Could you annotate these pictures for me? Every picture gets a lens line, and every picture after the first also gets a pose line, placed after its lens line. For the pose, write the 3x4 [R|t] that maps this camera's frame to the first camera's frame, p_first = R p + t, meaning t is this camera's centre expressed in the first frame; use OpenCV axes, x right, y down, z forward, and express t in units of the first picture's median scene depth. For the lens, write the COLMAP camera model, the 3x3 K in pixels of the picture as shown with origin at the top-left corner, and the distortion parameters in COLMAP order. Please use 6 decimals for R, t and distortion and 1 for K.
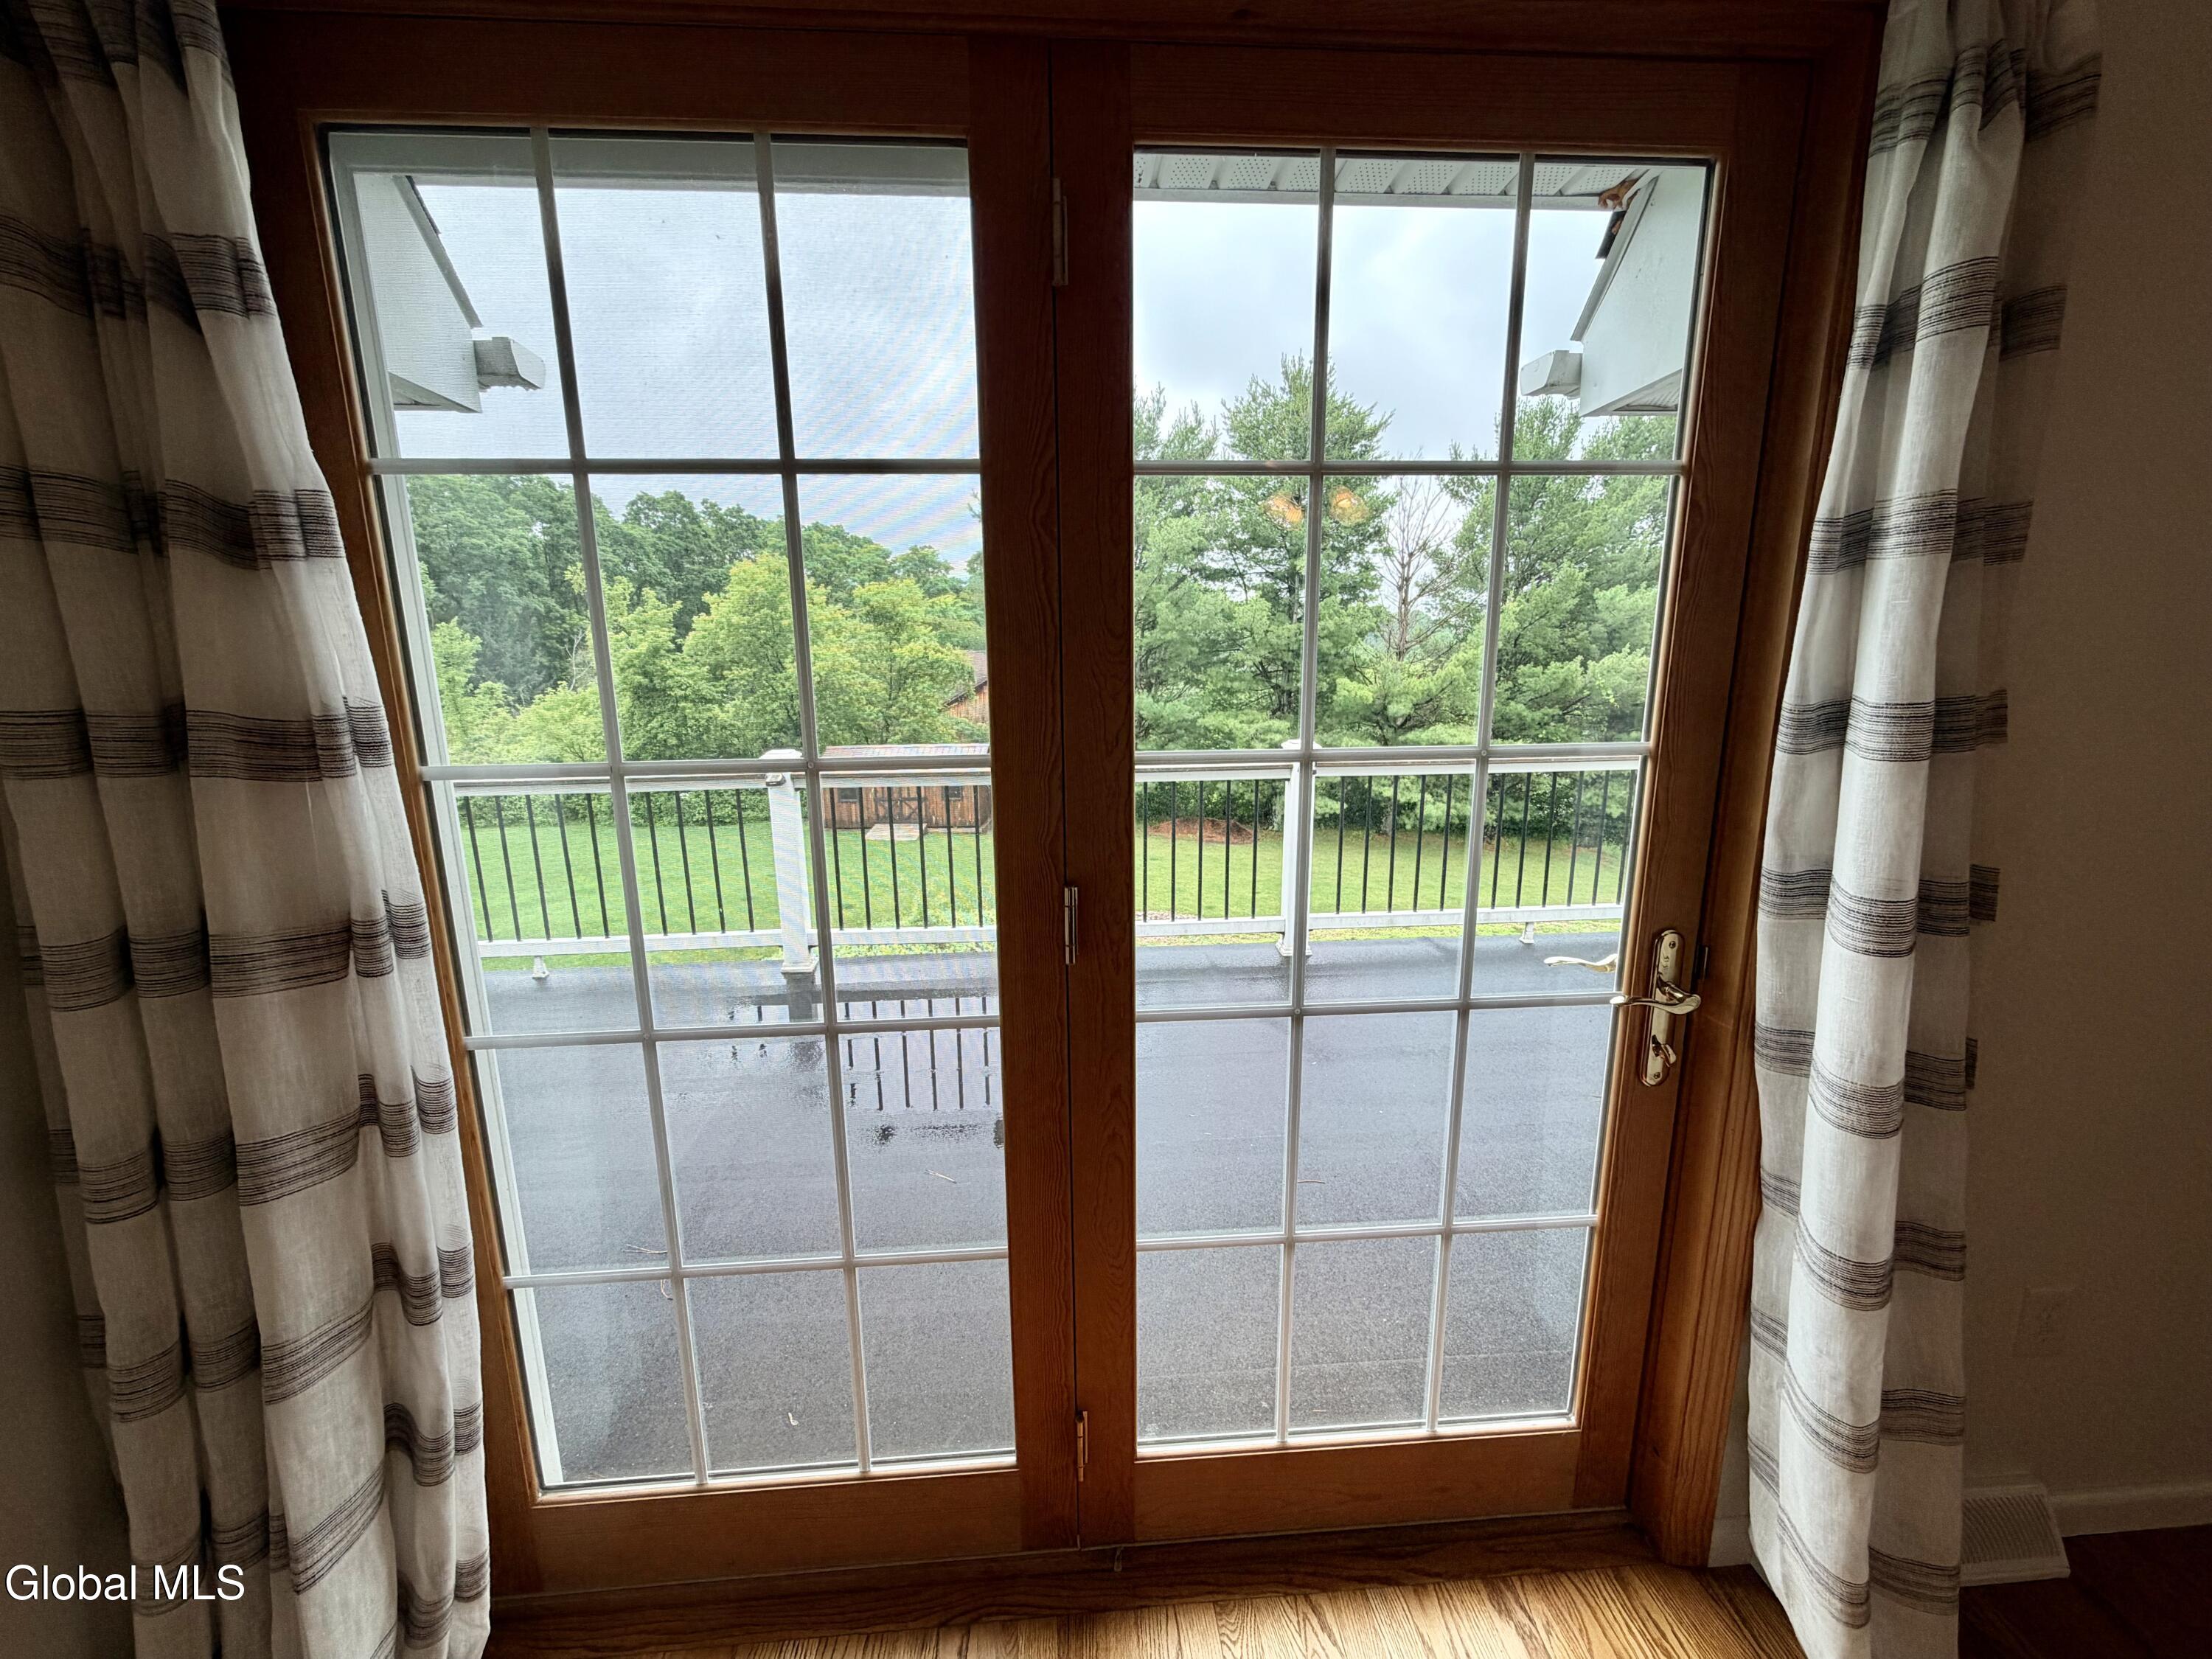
lens RADIAL K [[877.5, 0, 1113.1], [0, 877.5, 820.3], [0, 0, 1]] dist [-0.000391, 0.000040]
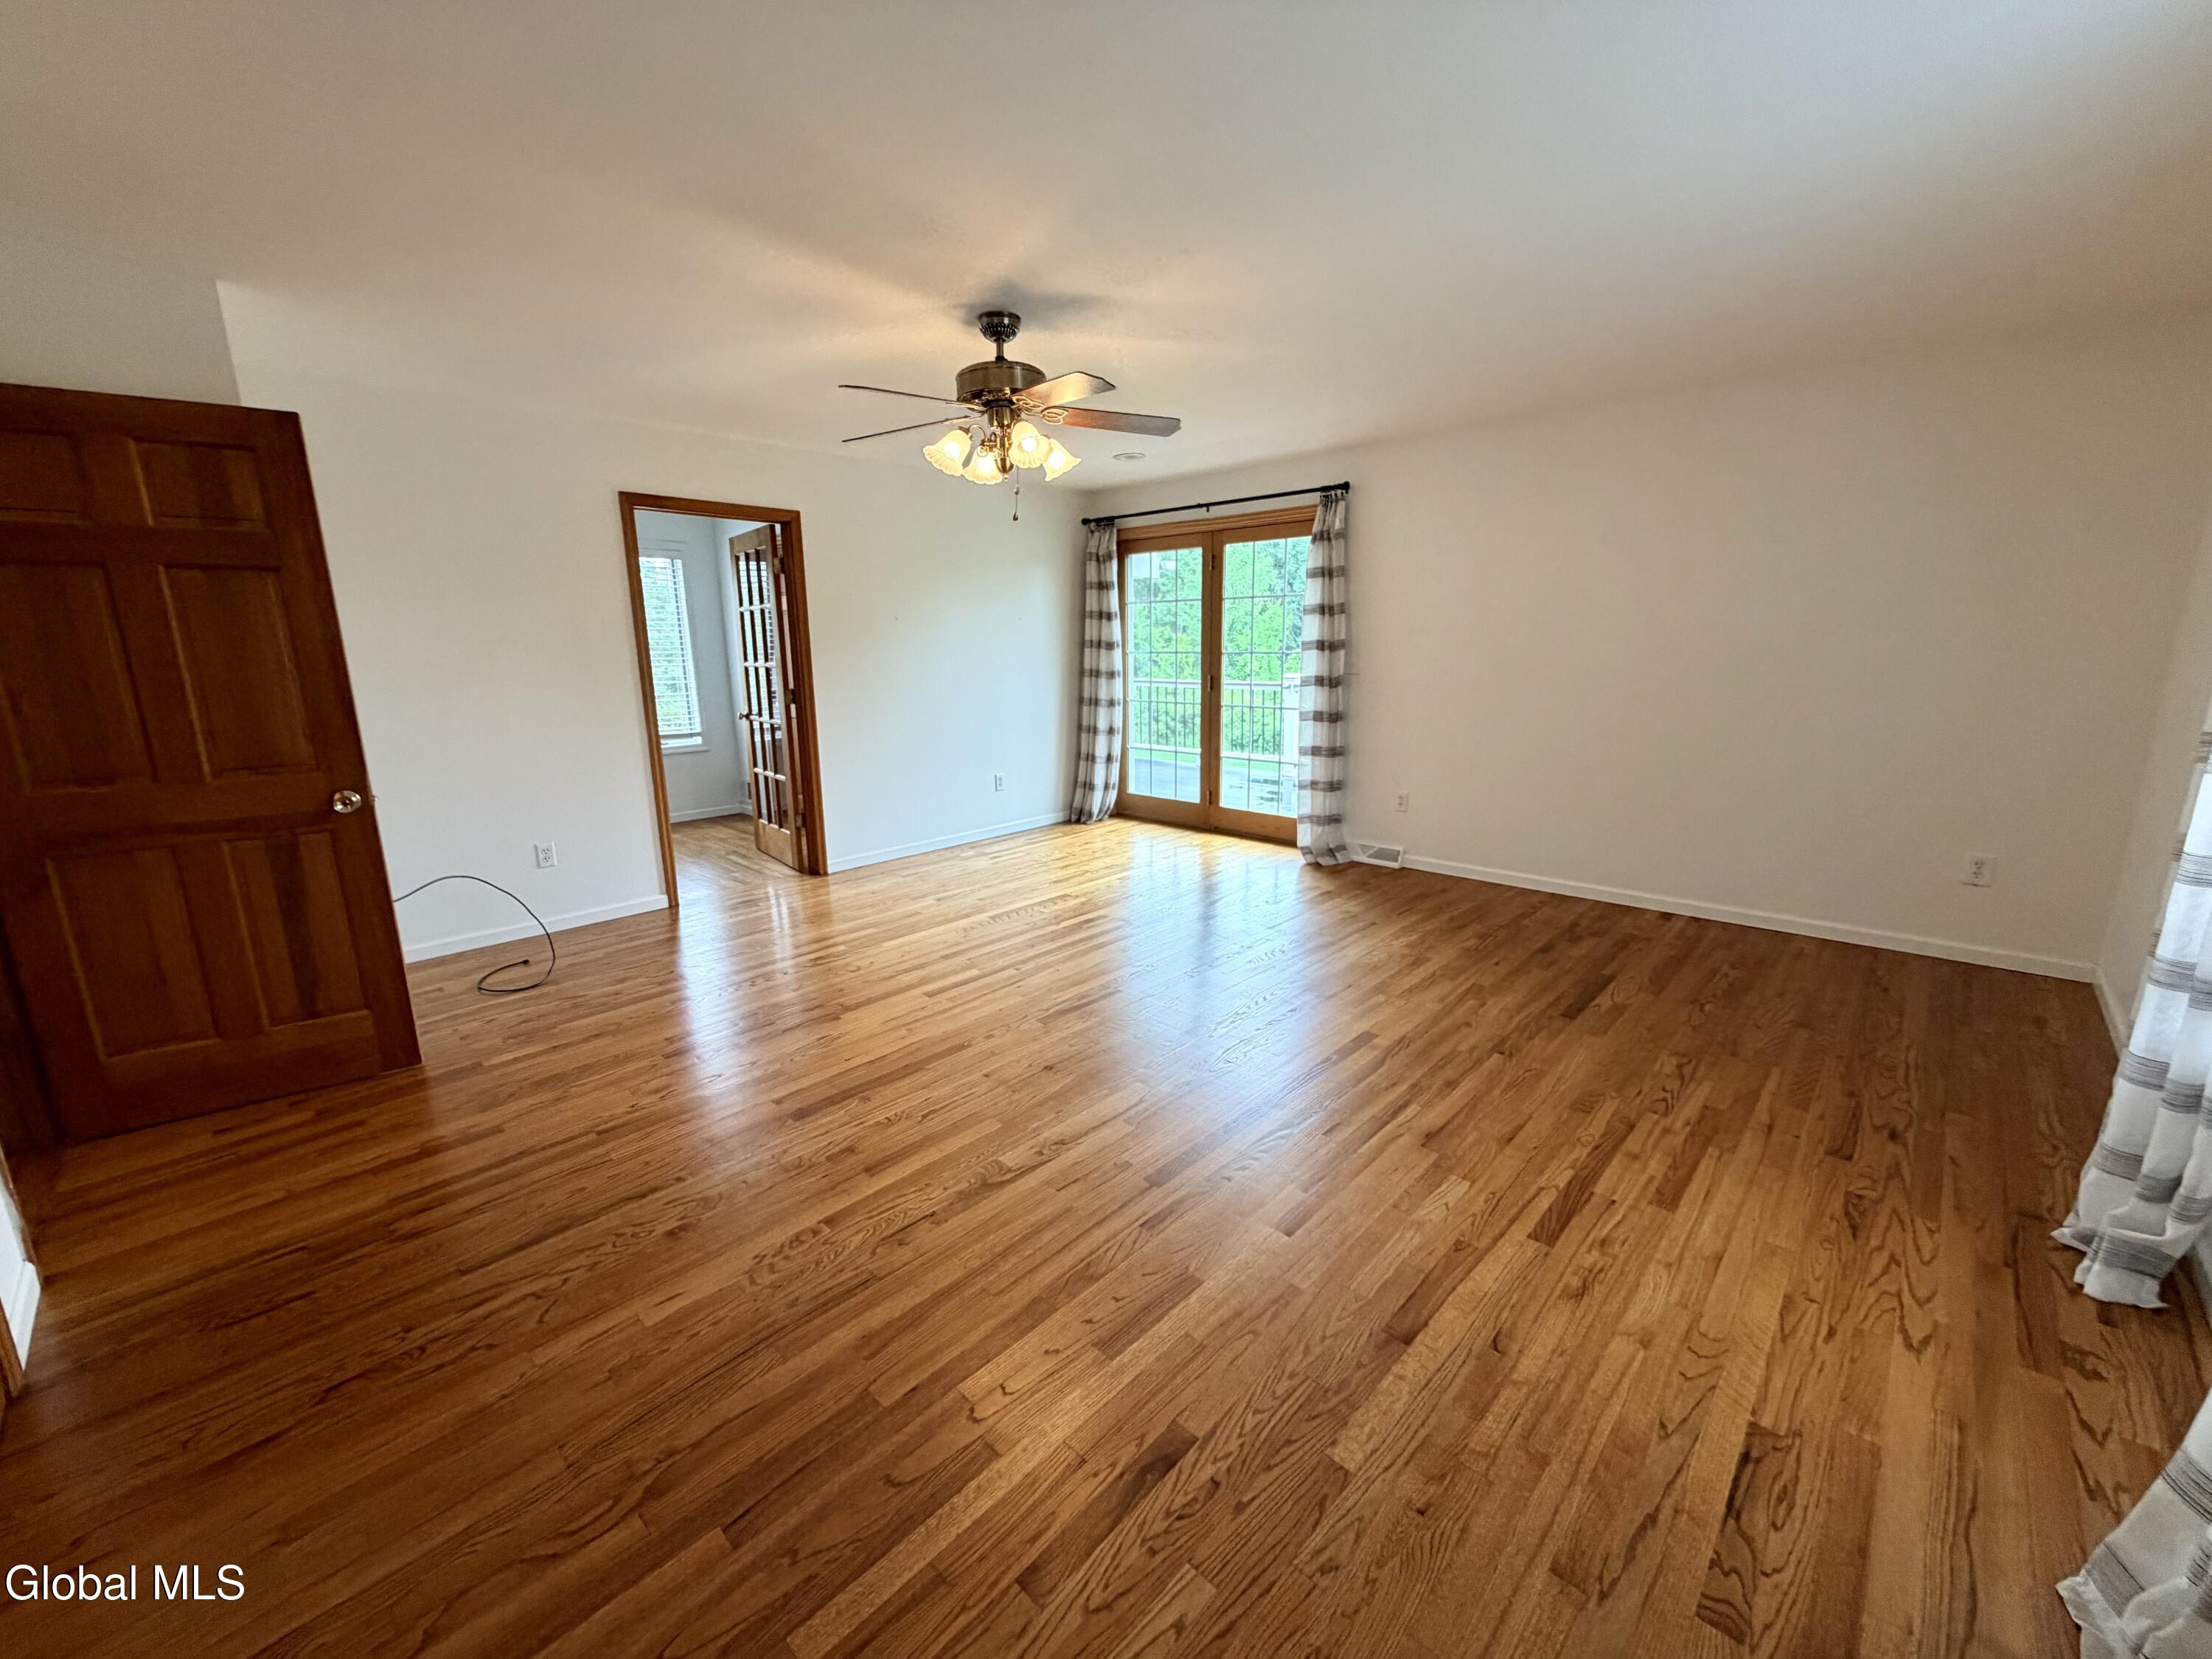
lens RADIAL K [[877.5, 0, 1101.1], [0, 877.5, 831.9], [0, 0, 1]] dist [-0.000391, 0.000040]
pose [[0.696689, 0.148963, -0.701736, 4.477685], [-0.131049, 0.988170, 0.079660, 0.896125], [0.705302, 0.036463, 0.707969, -4.279999]]
